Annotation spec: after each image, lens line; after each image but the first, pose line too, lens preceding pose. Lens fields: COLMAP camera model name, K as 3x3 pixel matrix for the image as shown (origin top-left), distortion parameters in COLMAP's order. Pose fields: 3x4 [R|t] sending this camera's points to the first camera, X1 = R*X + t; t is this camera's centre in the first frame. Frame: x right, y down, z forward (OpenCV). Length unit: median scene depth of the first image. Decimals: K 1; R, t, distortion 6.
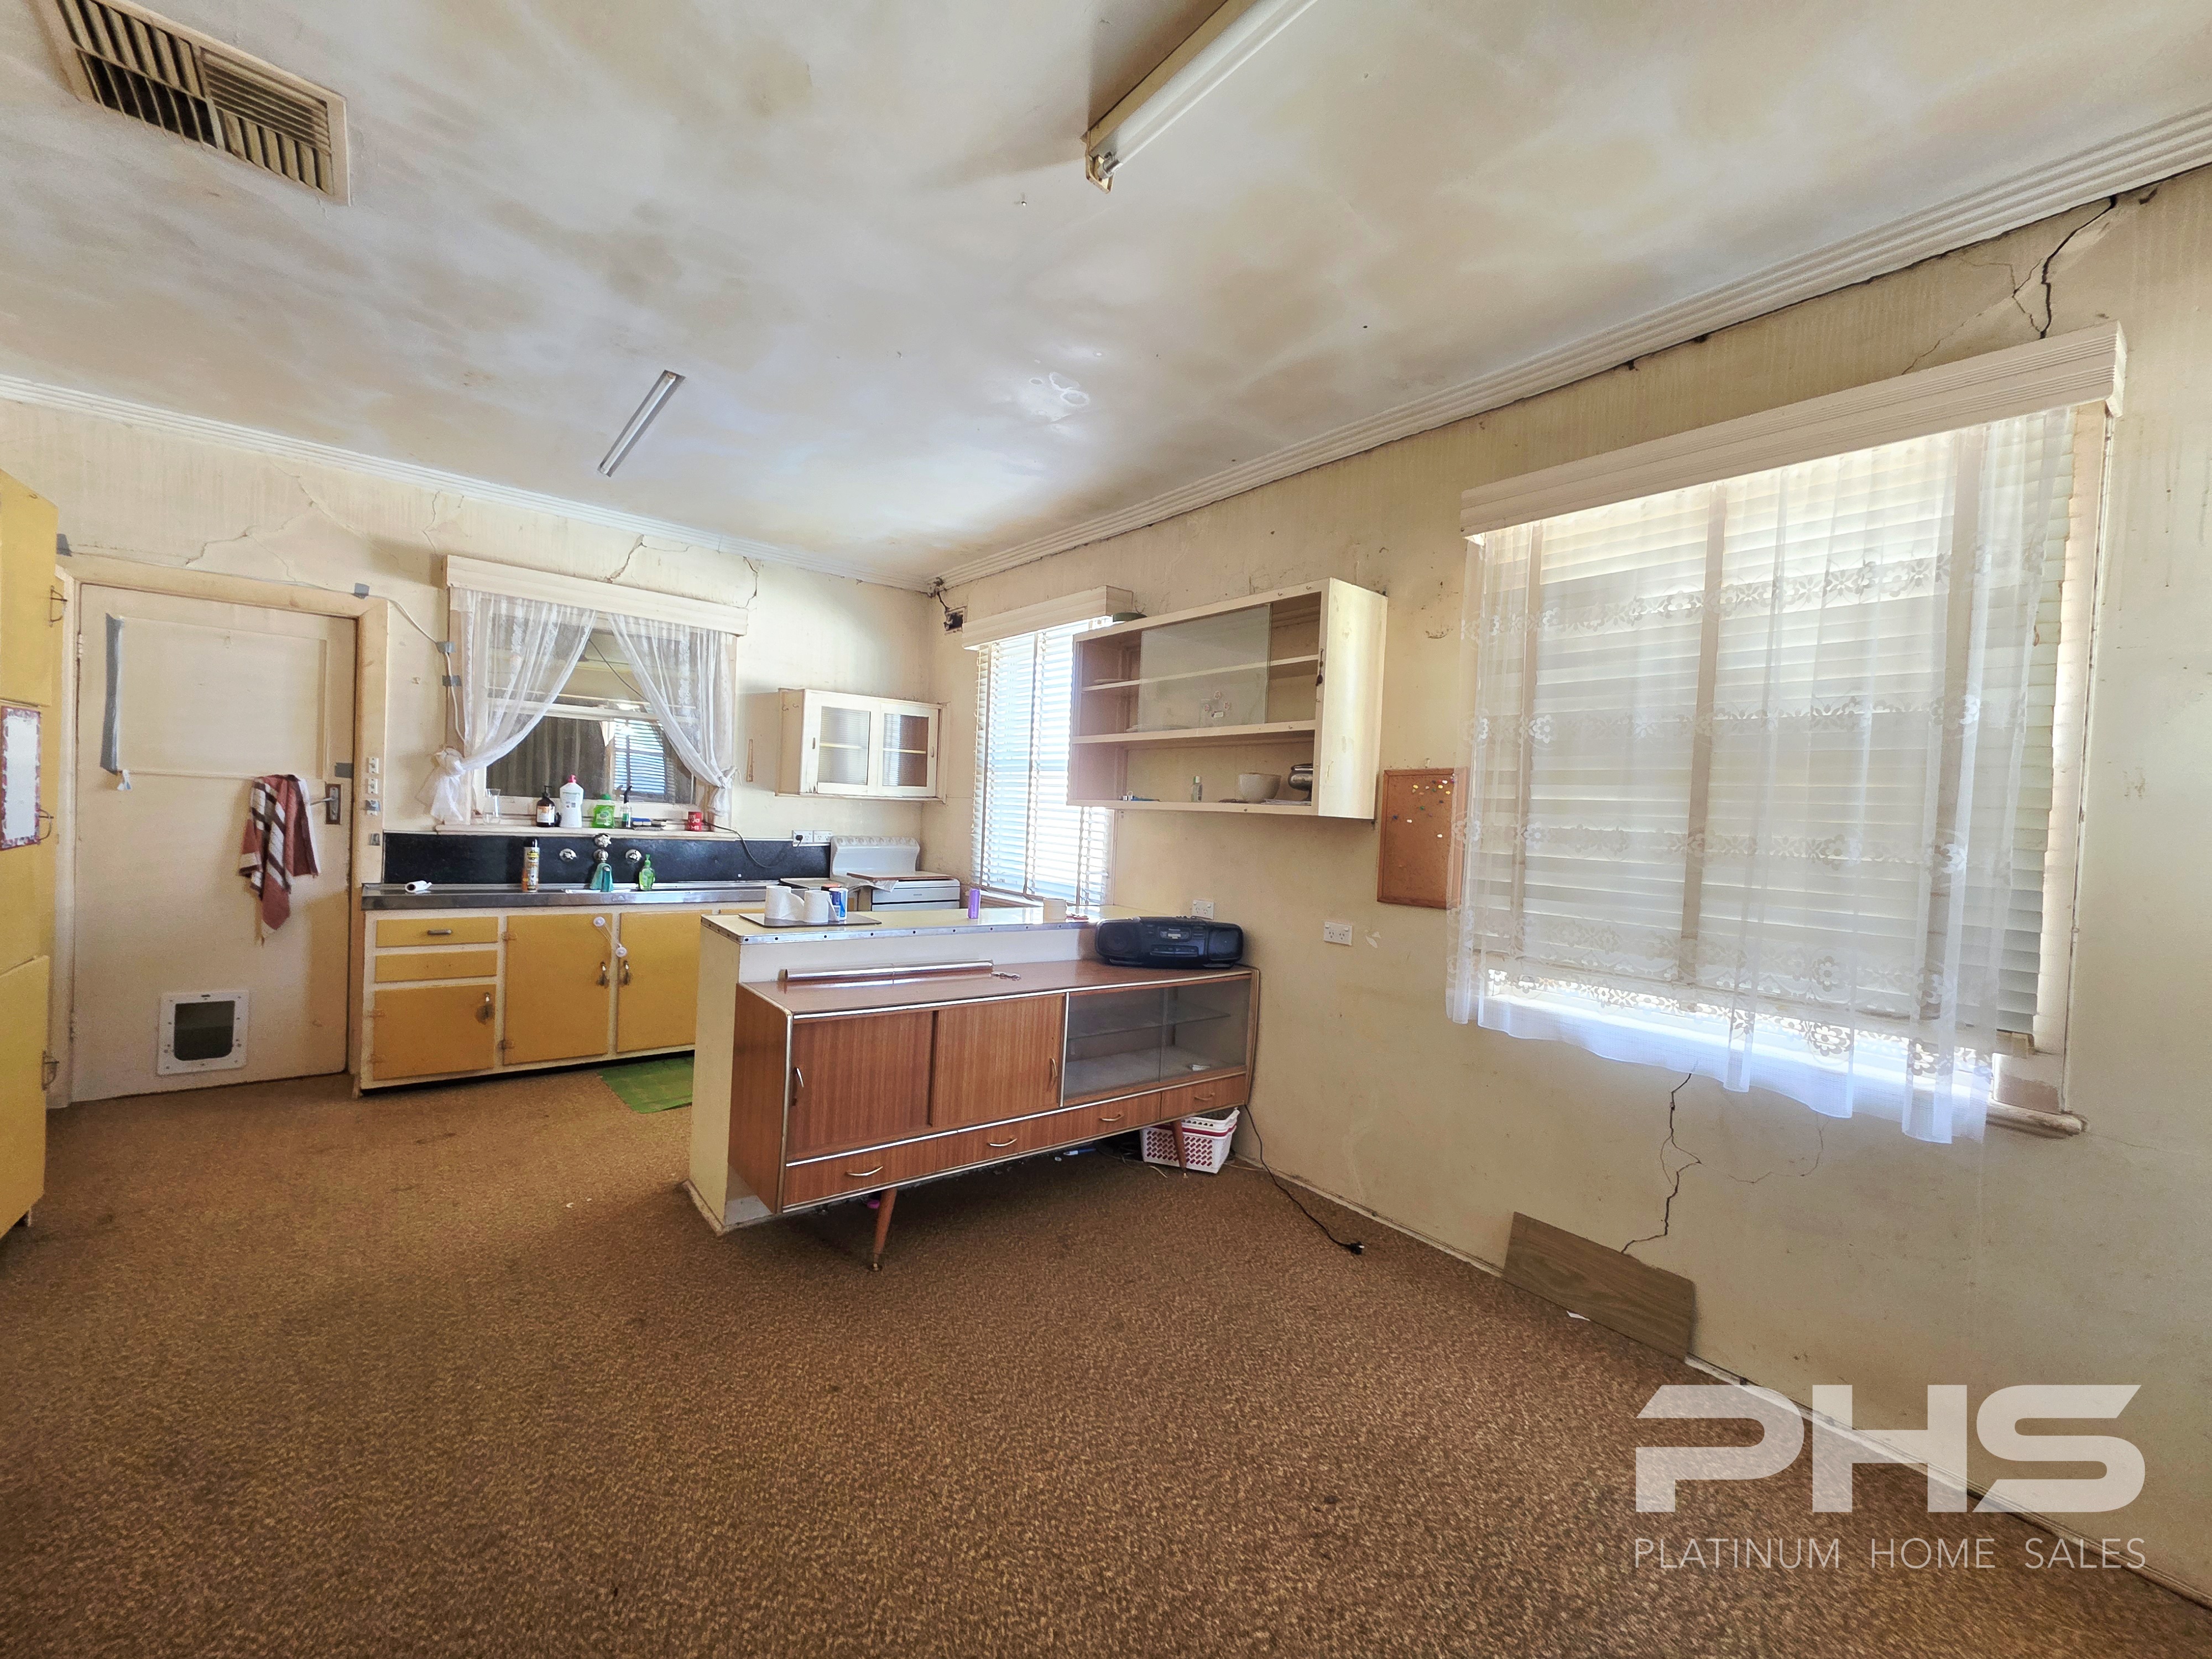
lens RADIAL K [[891.6, 0, 1113.3], [0, 891.6, 834.2], [0, 0, 1]] dist [0.003166, -0.001344]
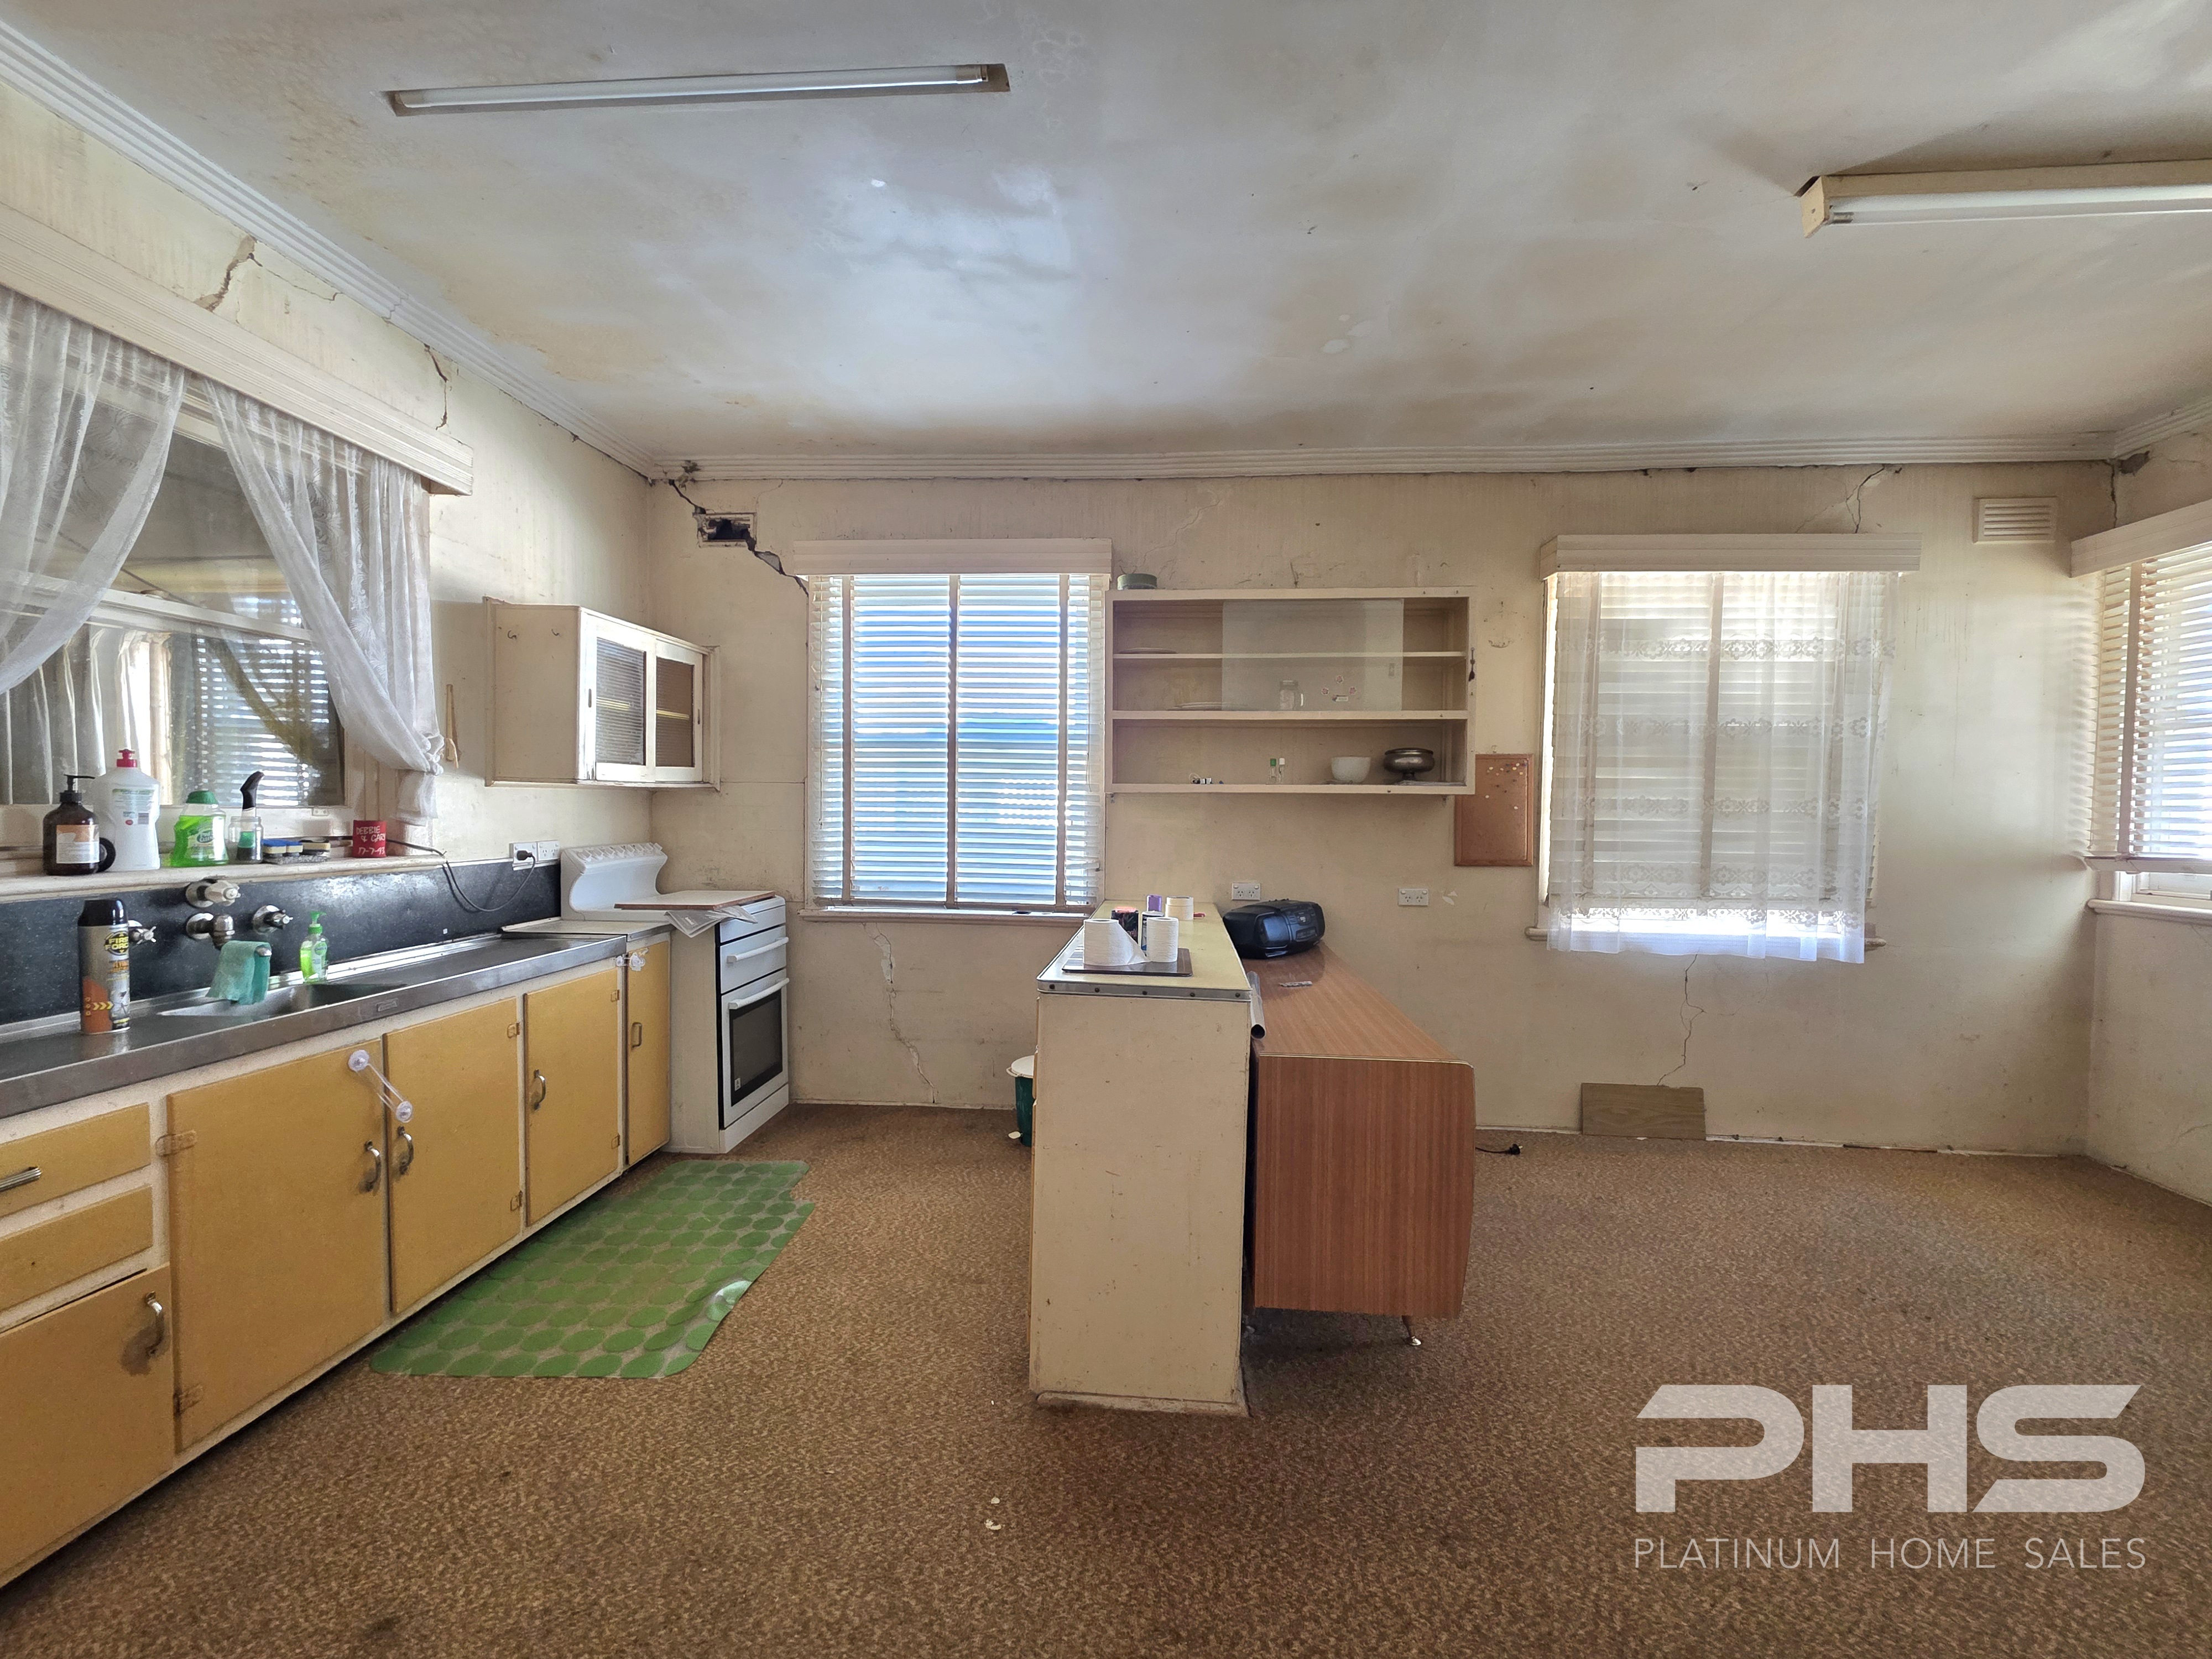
lens RADIAL K [[891.6, 0, 1113.3], [0, 891.6, 836.3], [0, 0, 1]] dist [0.003166, -0.001344]
pose [[0.682529, -0.063465, 0.728098, -1.004099], [0.037814, 0.997955, 0.051540, -0.047603], [-0.729879, -0.007645, 0.683533, 0.599066]]
